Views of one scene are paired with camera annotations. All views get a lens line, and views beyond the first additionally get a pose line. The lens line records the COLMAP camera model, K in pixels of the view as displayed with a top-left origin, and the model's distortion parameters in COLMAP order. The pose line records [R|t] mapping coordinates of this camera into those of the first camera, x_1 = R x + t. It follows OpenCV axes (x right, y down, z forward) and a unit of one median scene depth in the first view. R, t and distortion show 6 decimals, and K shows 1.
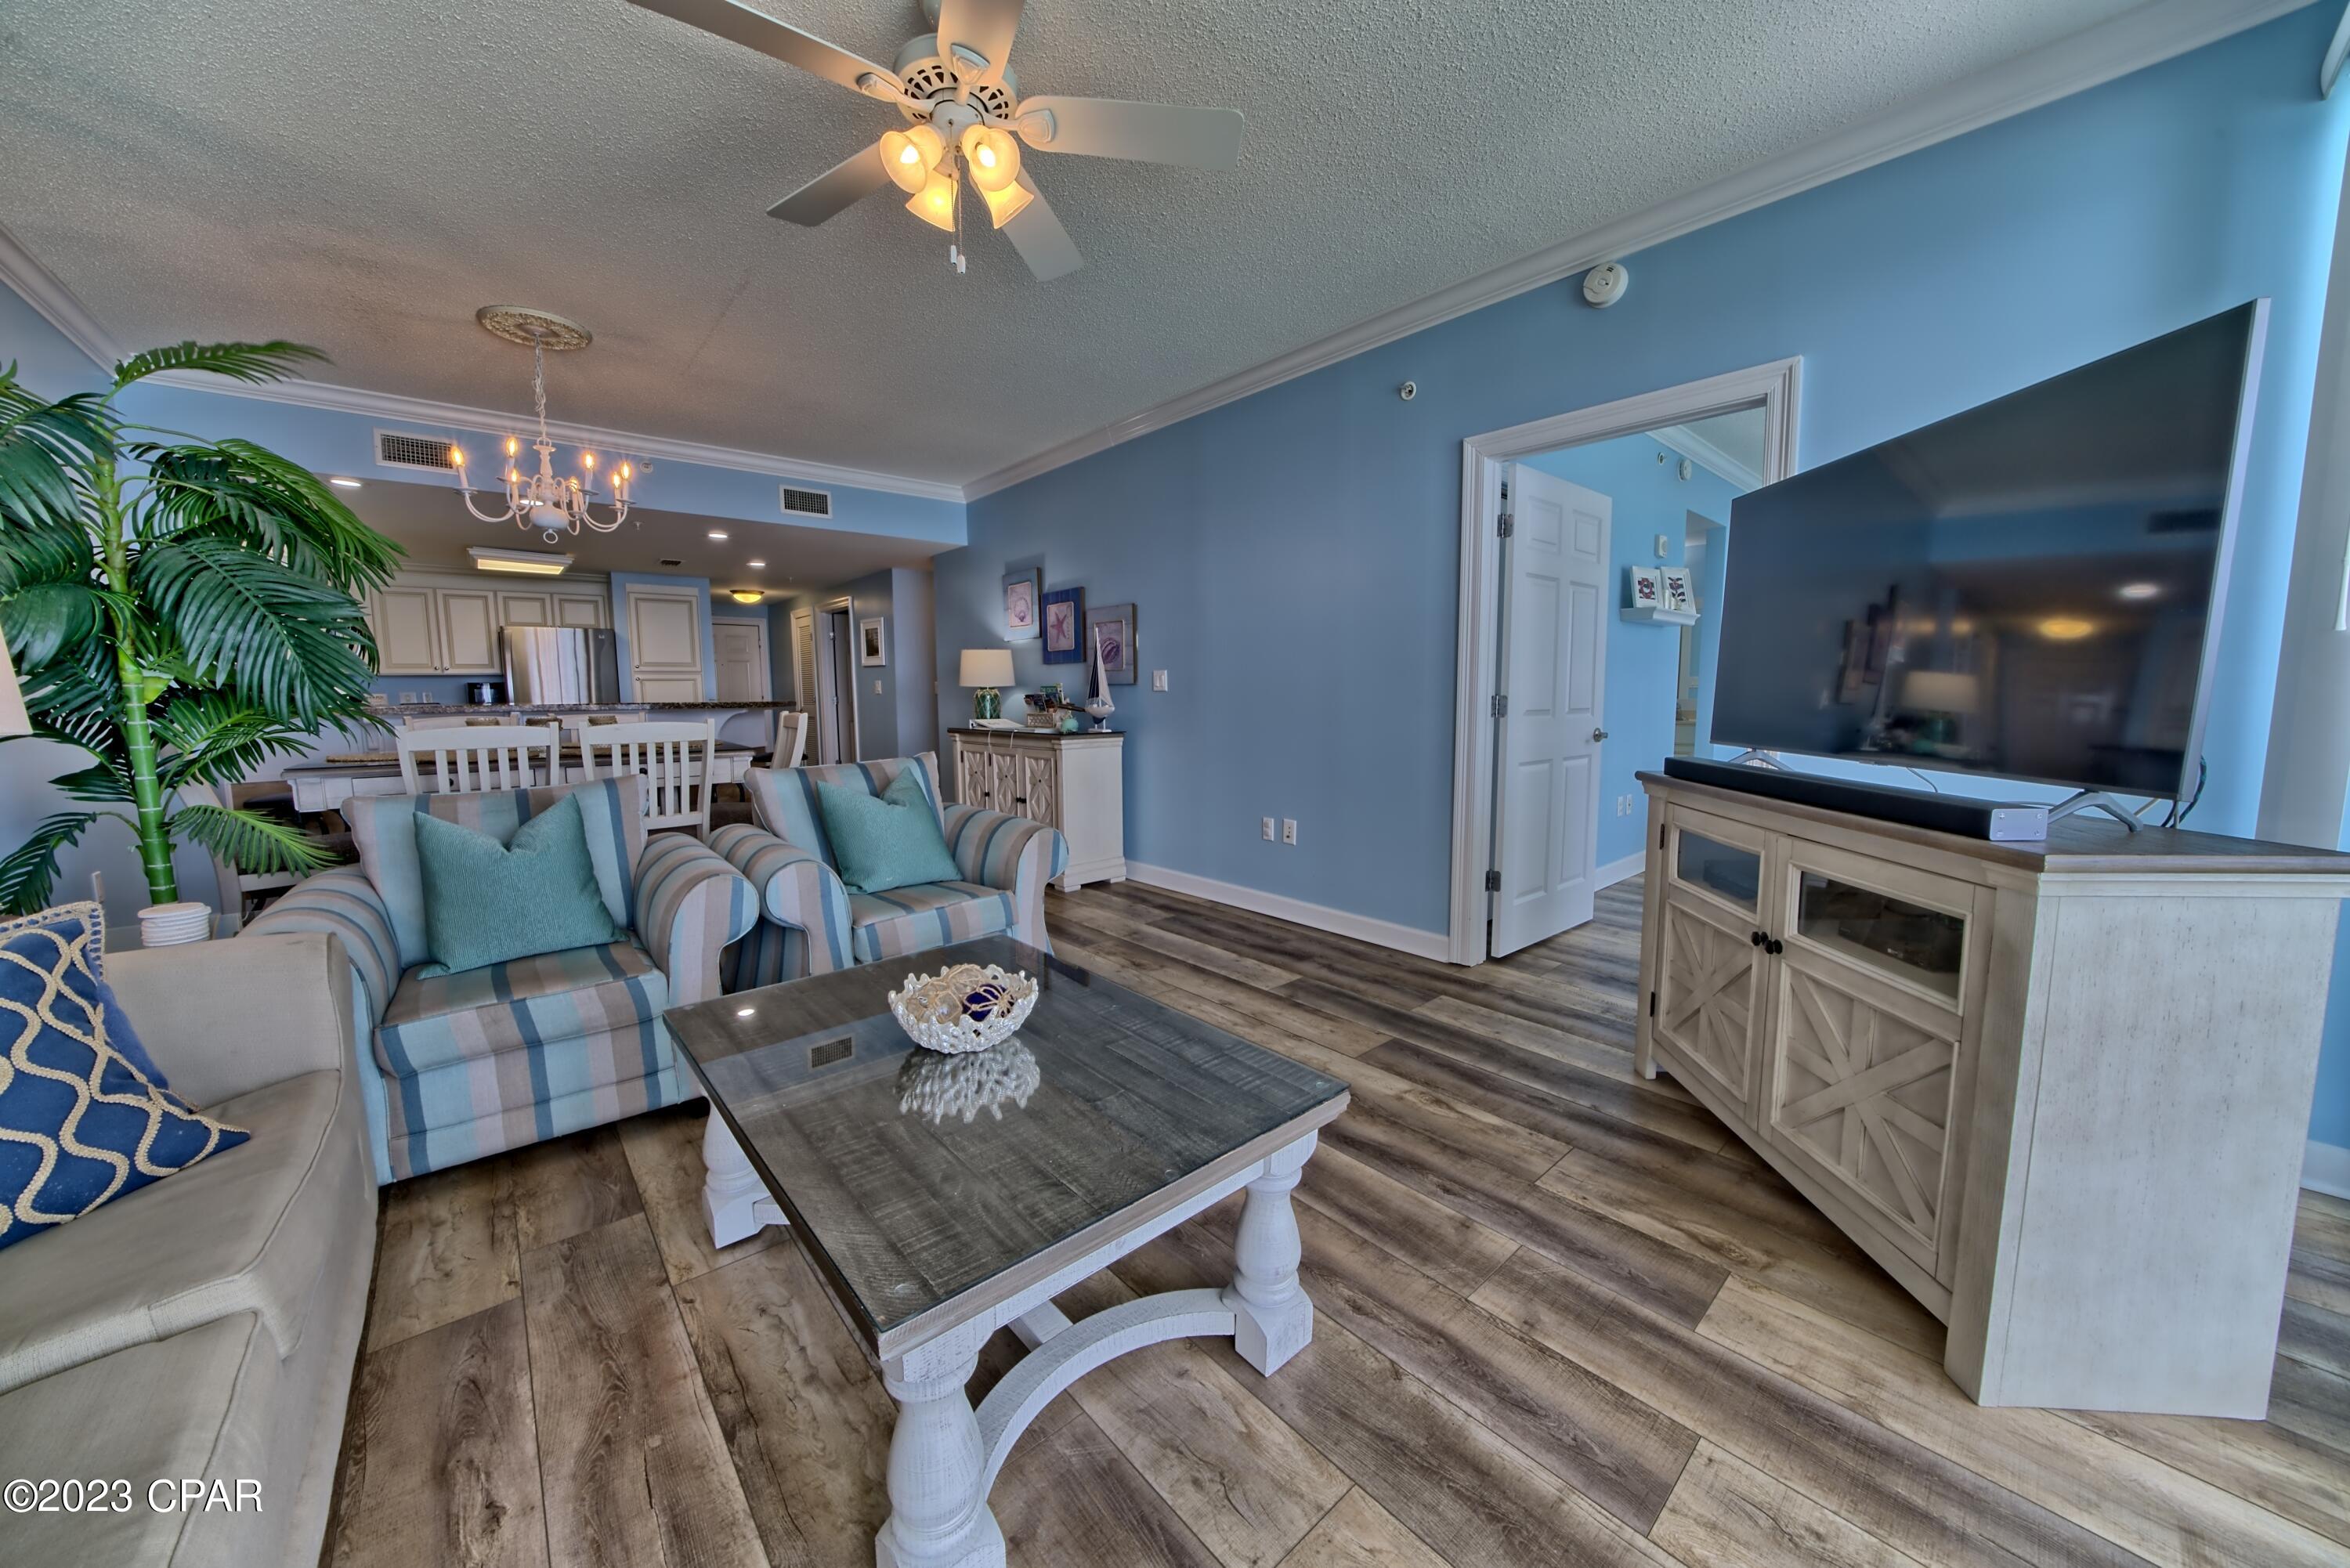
lens RADIAL K [[808.3, 0, 1173.9], [0, 808.3, 778.1], [0, 0, 1]] dist [-0.025073, 0.001907]
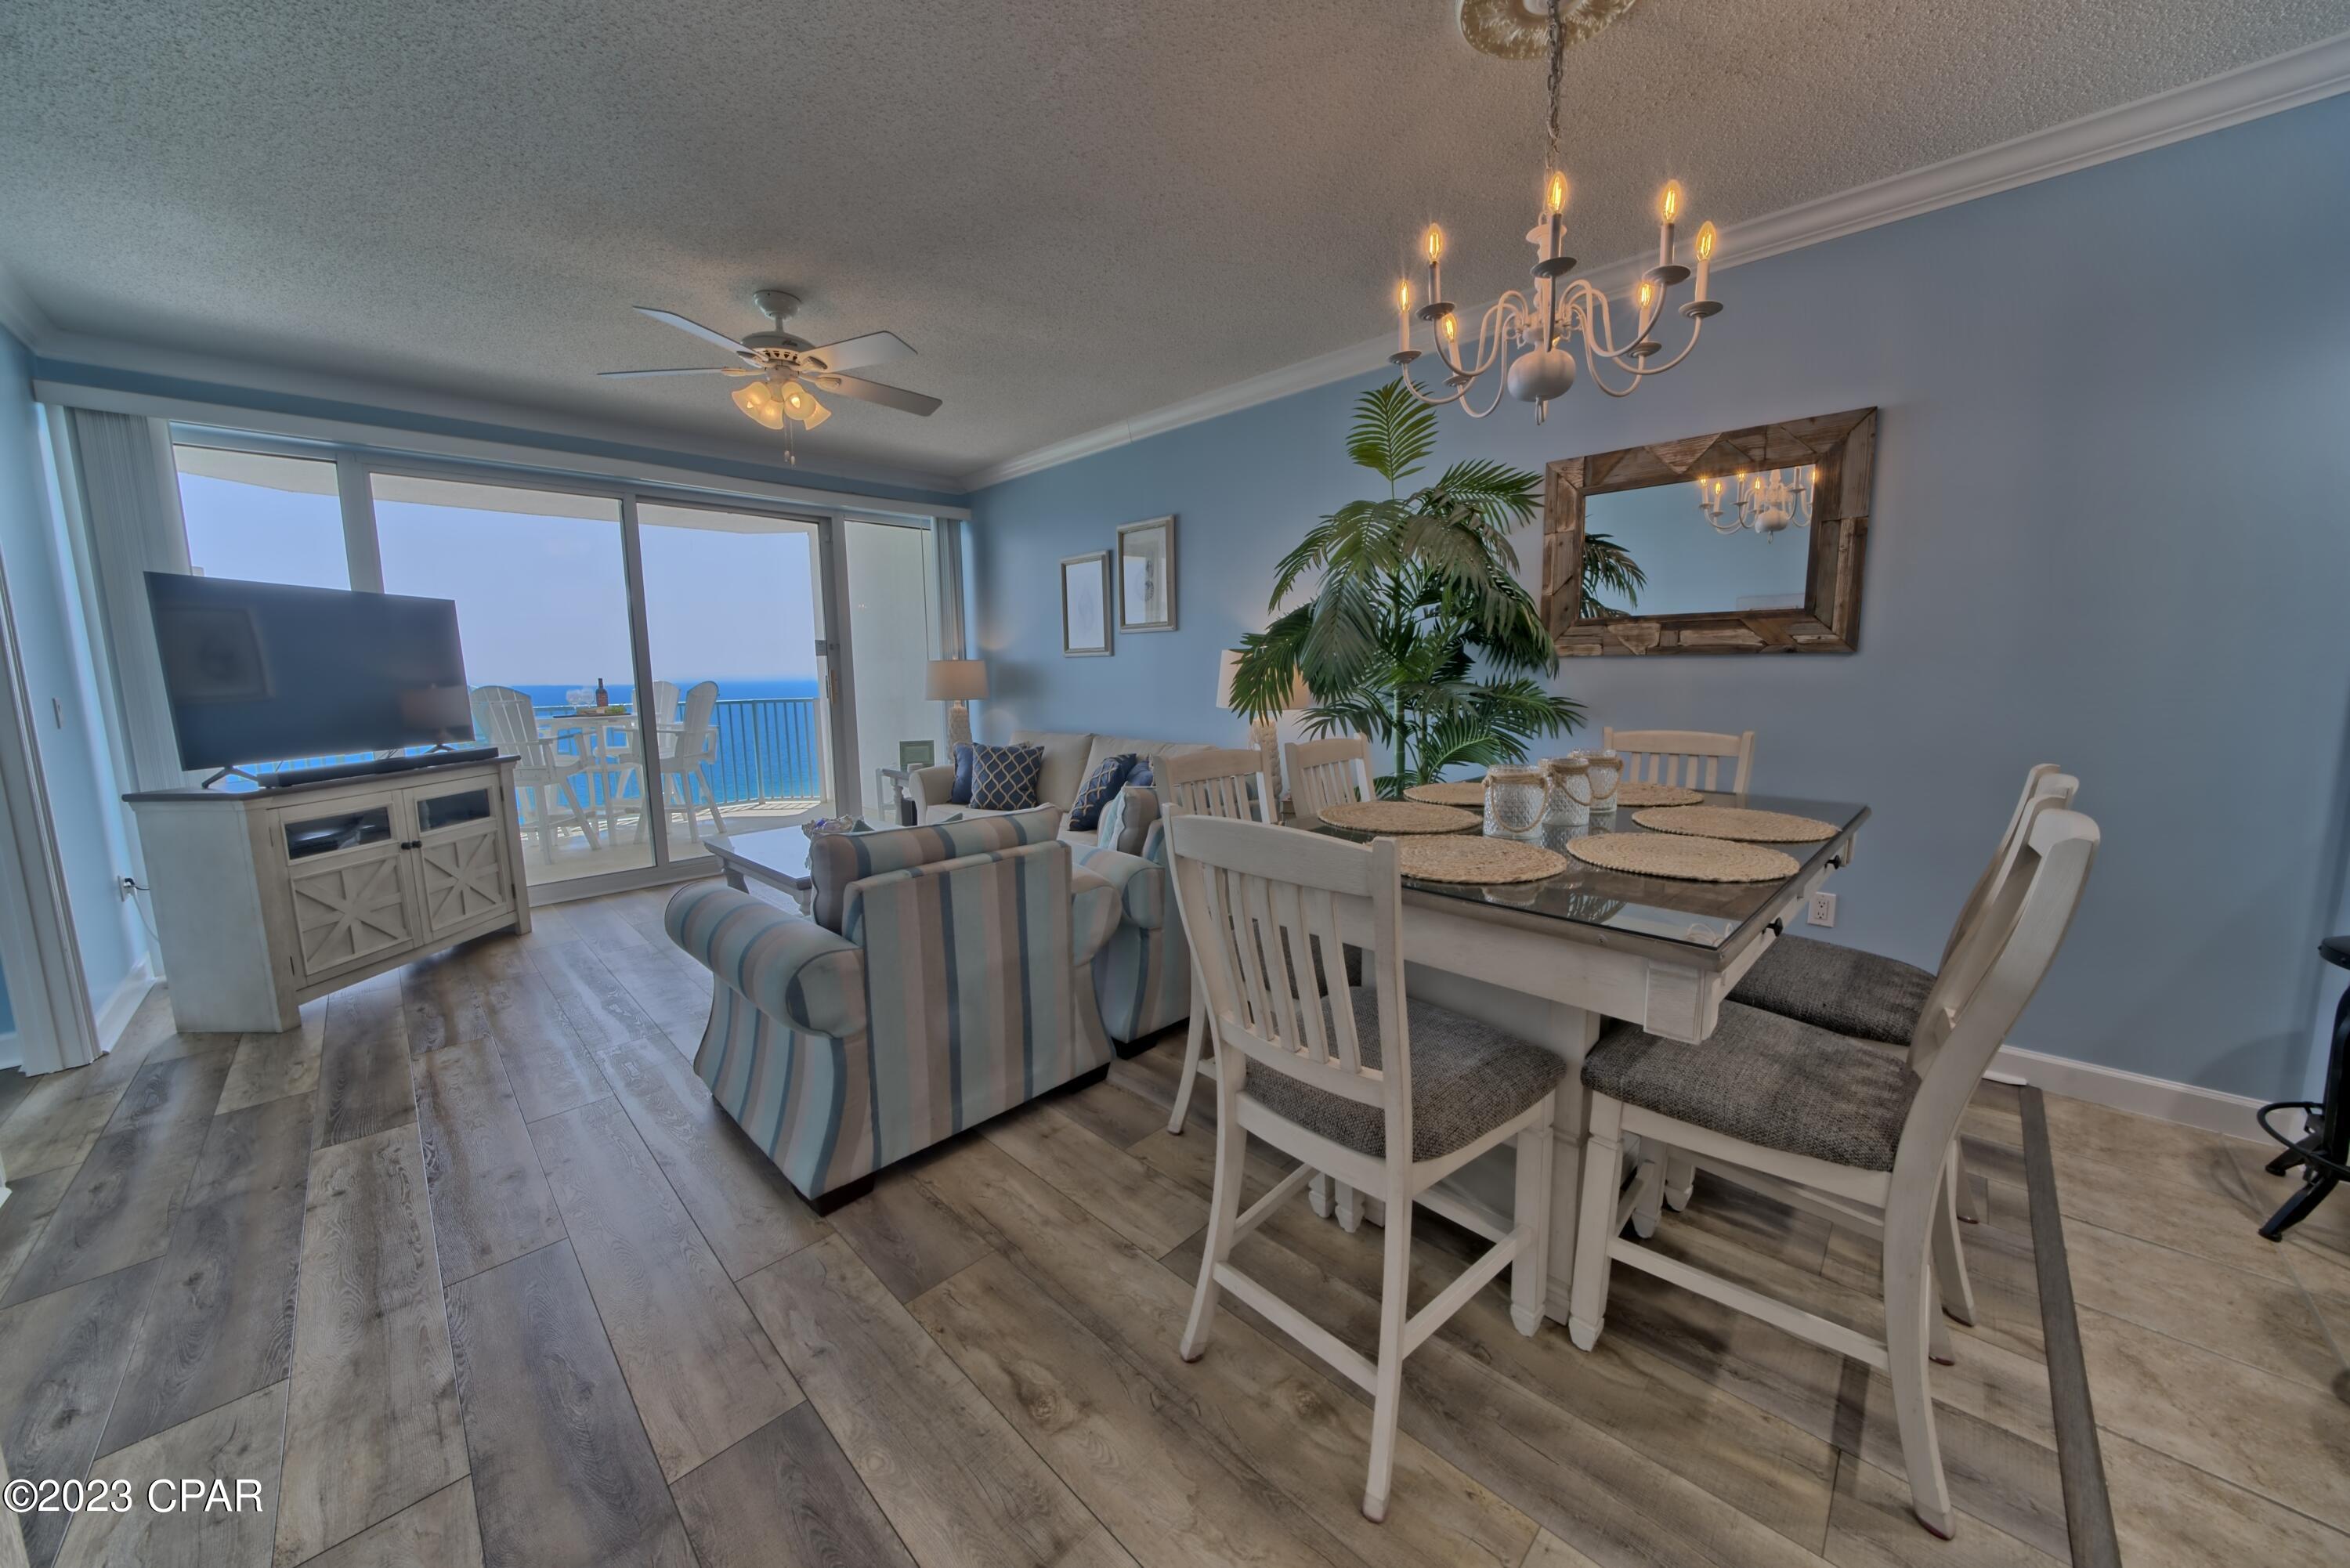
lens RADIAL K [[808.3, 0, 1173.9], [0, 808.3, 778.1], [0, 0, 1]] dist [-0.025073, 0.001907]
pose [[-0.996878, 0.030716, -0.072742, -0.316776], [0.012558, 0.971184, 0.238002, -0.126203], [0.077957, 0.236345, -0.968537, 0.971007]]
